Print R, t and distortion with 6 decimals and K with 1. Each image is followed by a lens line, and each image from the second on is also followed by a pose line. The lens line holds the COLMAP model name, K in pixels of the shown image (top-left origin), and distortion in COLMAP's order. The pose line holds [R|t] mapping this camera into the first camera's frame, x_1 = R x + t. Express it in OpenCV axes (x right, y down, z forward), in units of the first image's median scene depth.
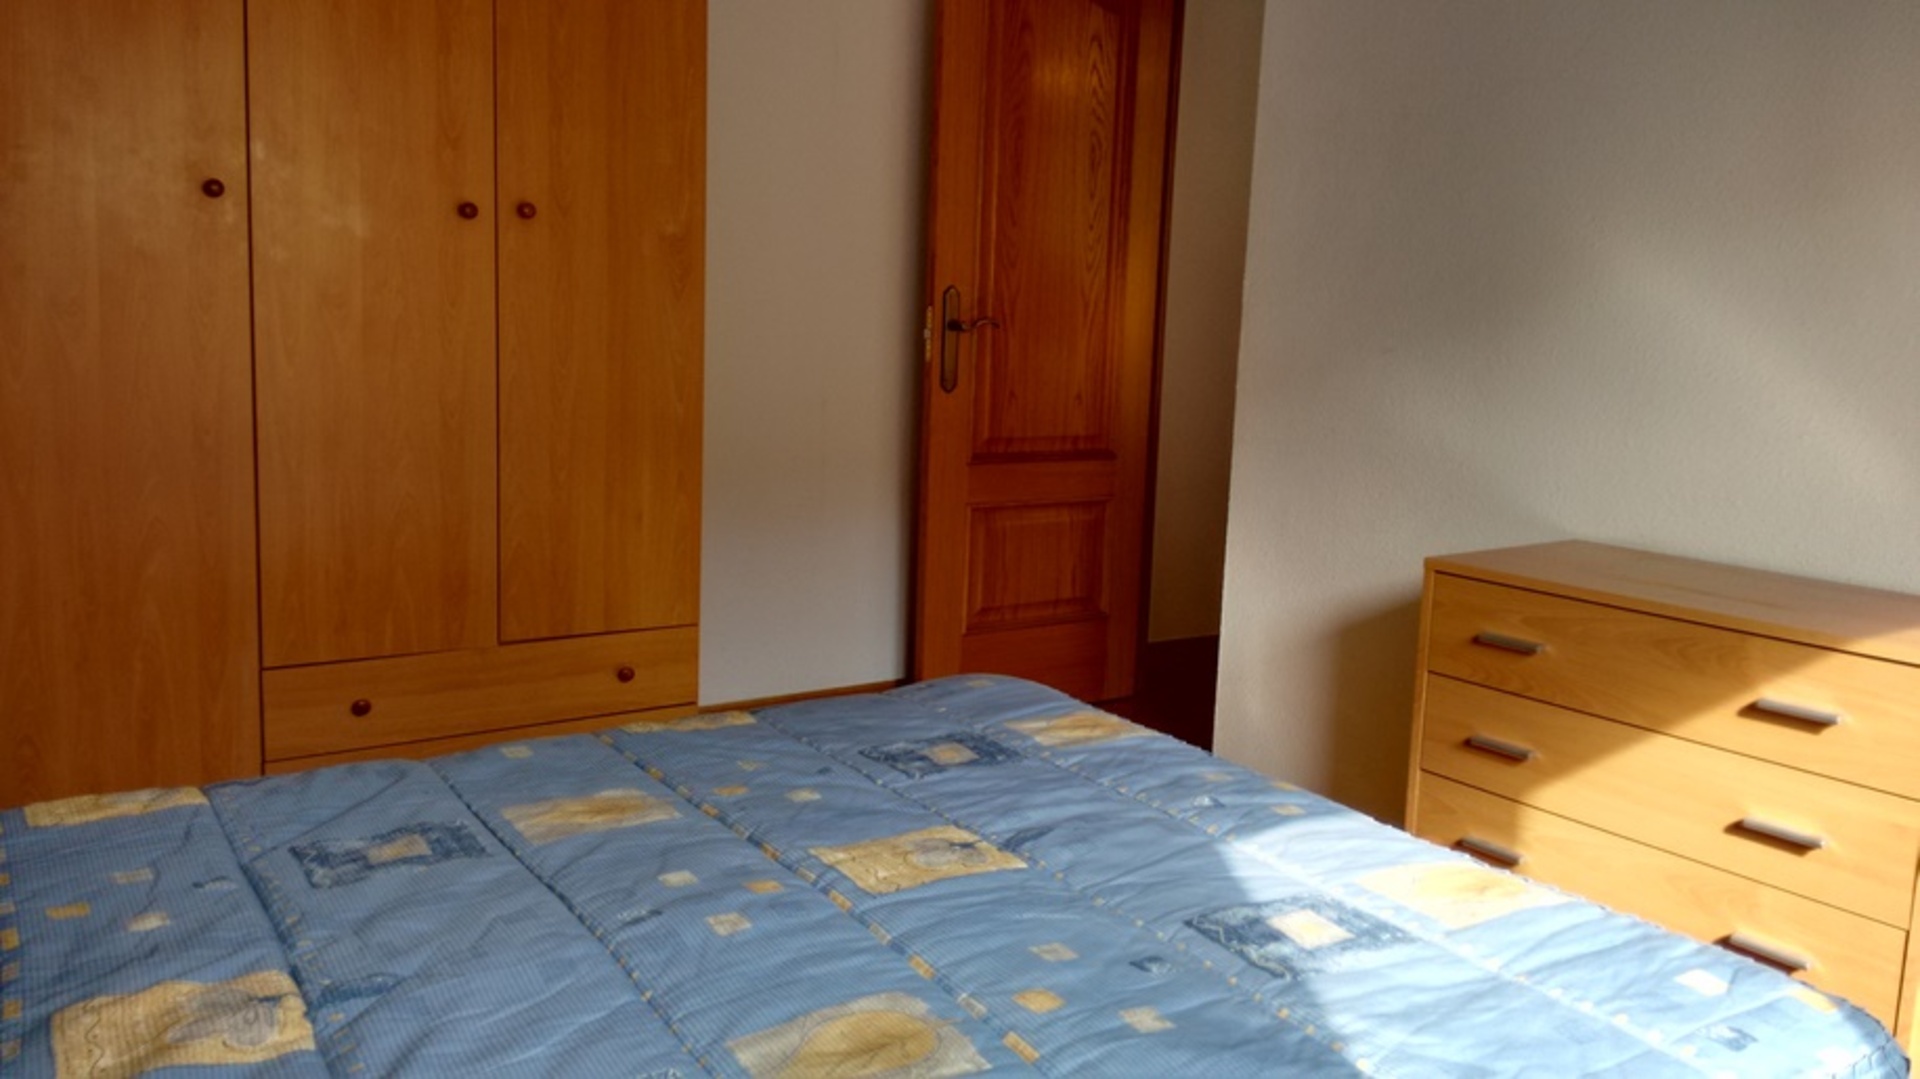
lens RADIAL K [[1529.9, 0, 960.0], [0, 1529.9, 539.5], [0, 0, 1]] dist [0.003613, 0.002905]
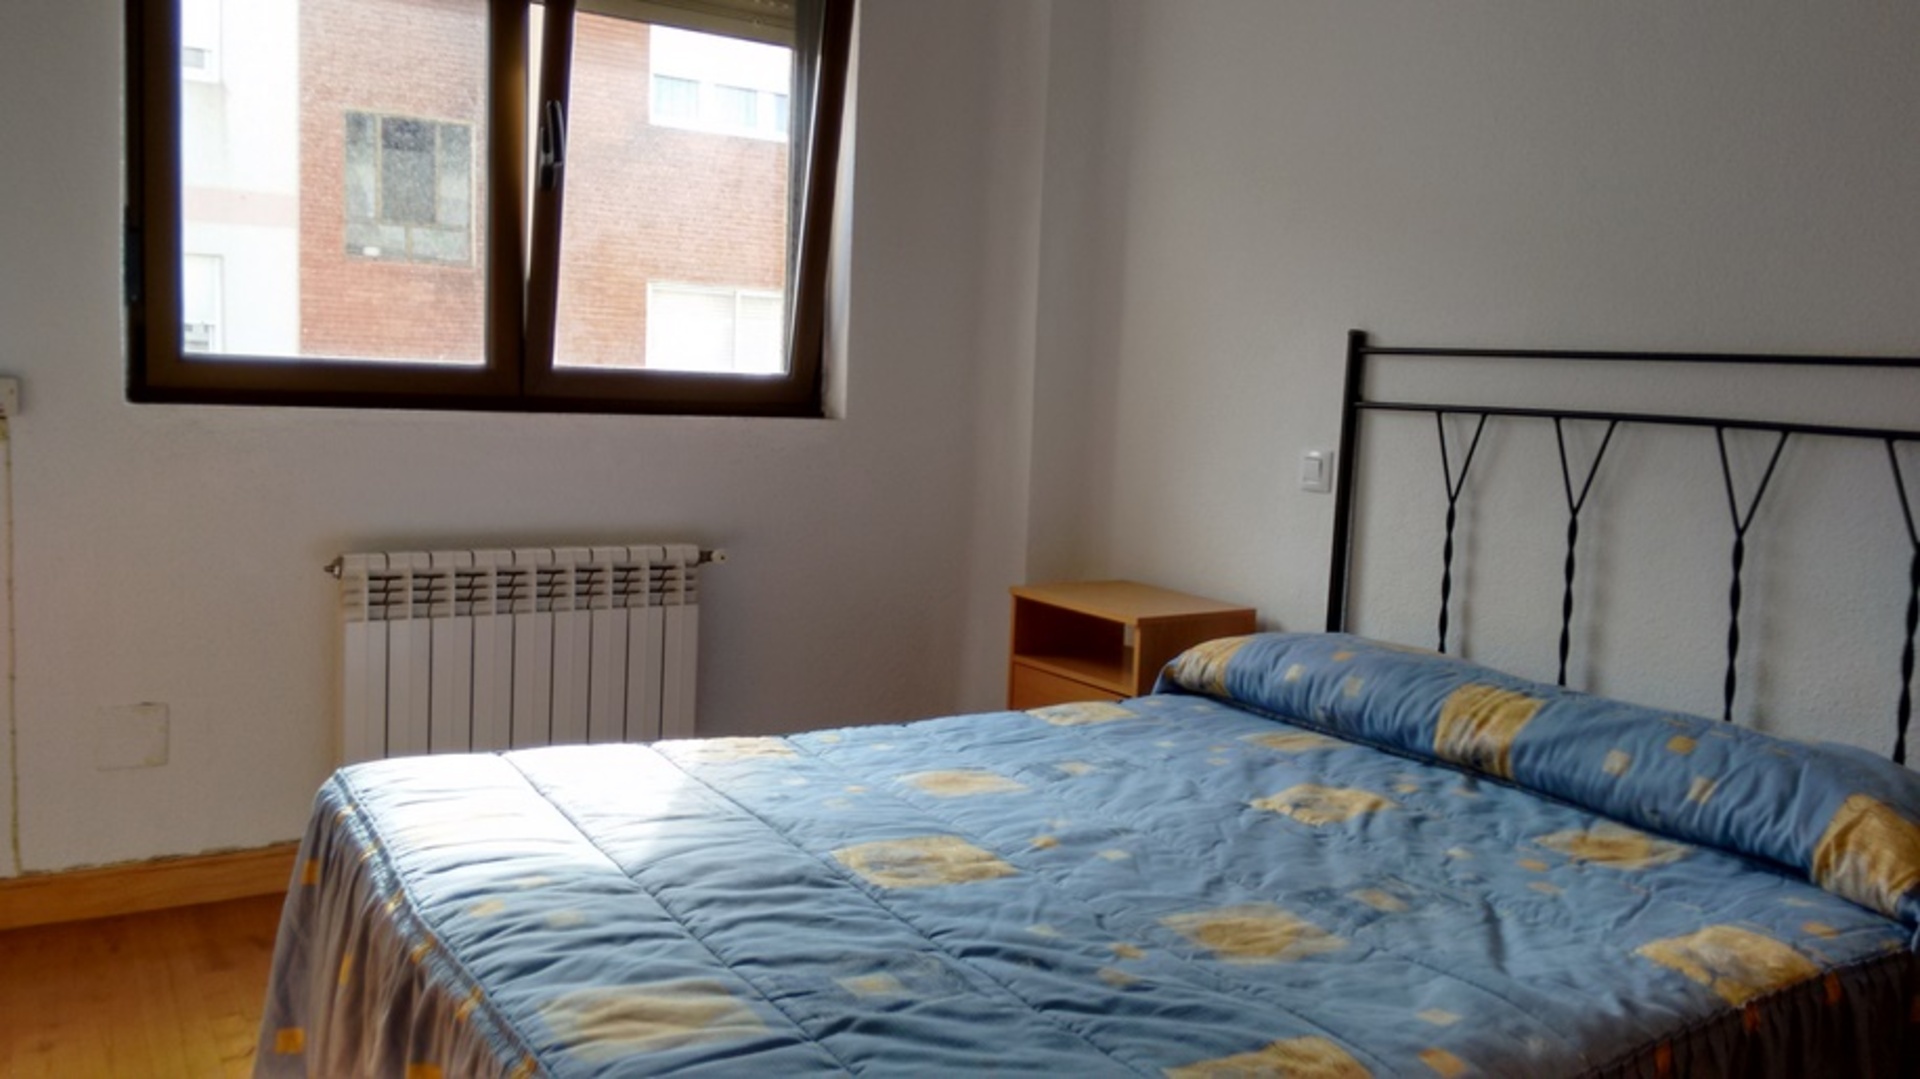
lens RADIAL K [[1548.8, 0, 1032.4], [0, 1548.8, 536.2], [0, 0, 1]] dist [0.078656, -0.135434]
pose [[-0.996726, -0.078553, -0.019145, -0.073565], [-0.080836, 0.963528, 0.255108, -0.356497], [-0.001593, 0.255821, -0.966723, 2.201086]]
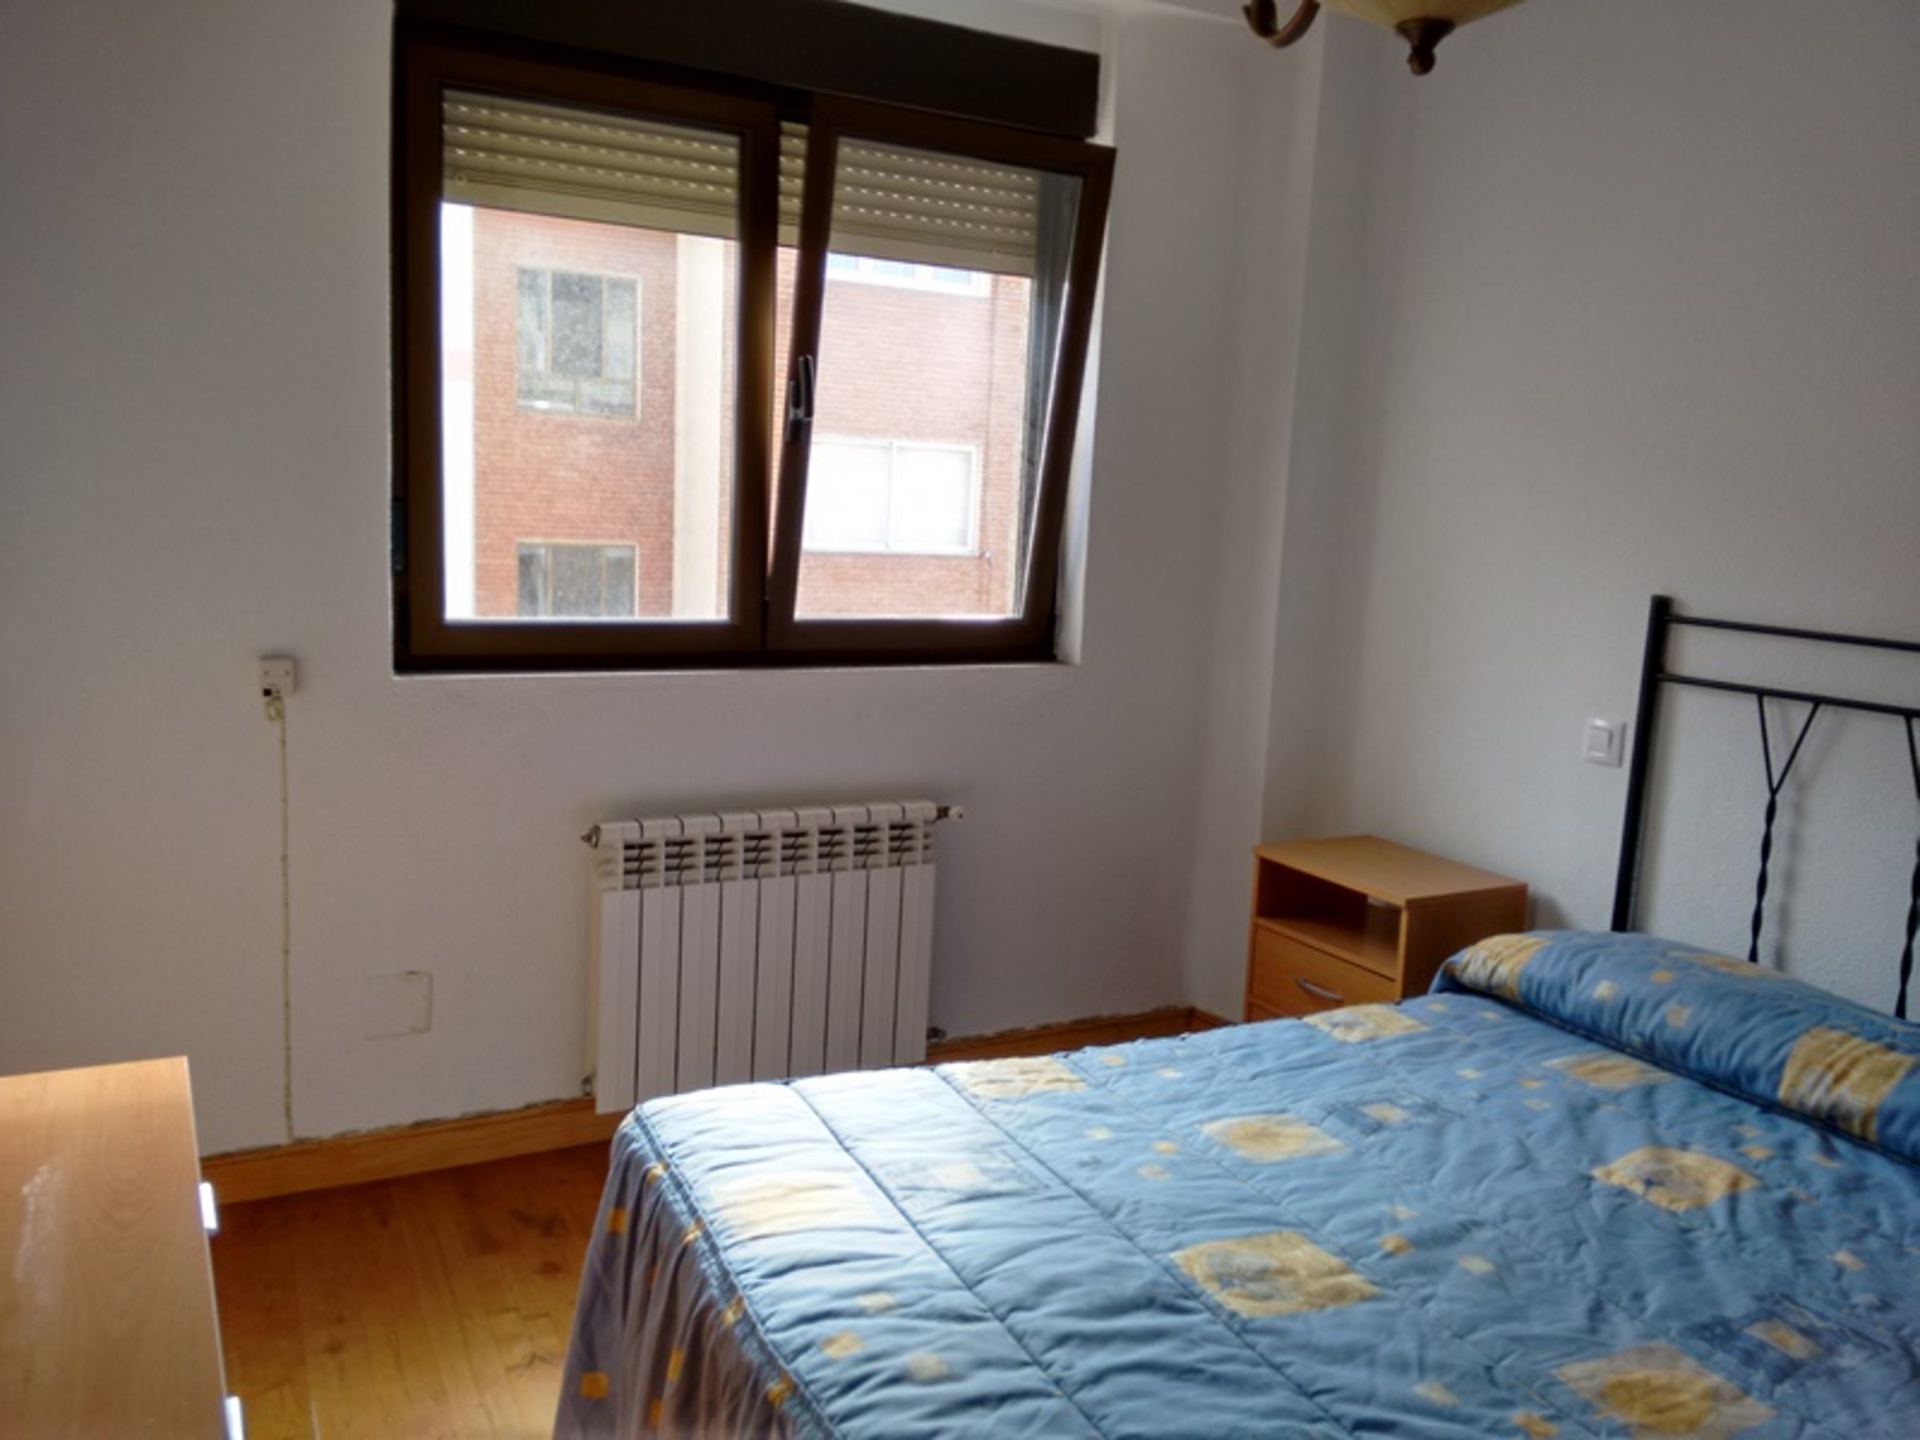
lens RADIAL K [[1544.9, 0, 1003.9], [0, 1544.9, 720.9], [0, 0, 1]] dist [0.082949, -0.180753]
pose [[-0.992700, -0.093638, 0.076012, 0.117510], [-0.066925, 0.951994, 0.298712, -0.499517], [-0.100334, 0.291445, -0.951311, 2.059141]]
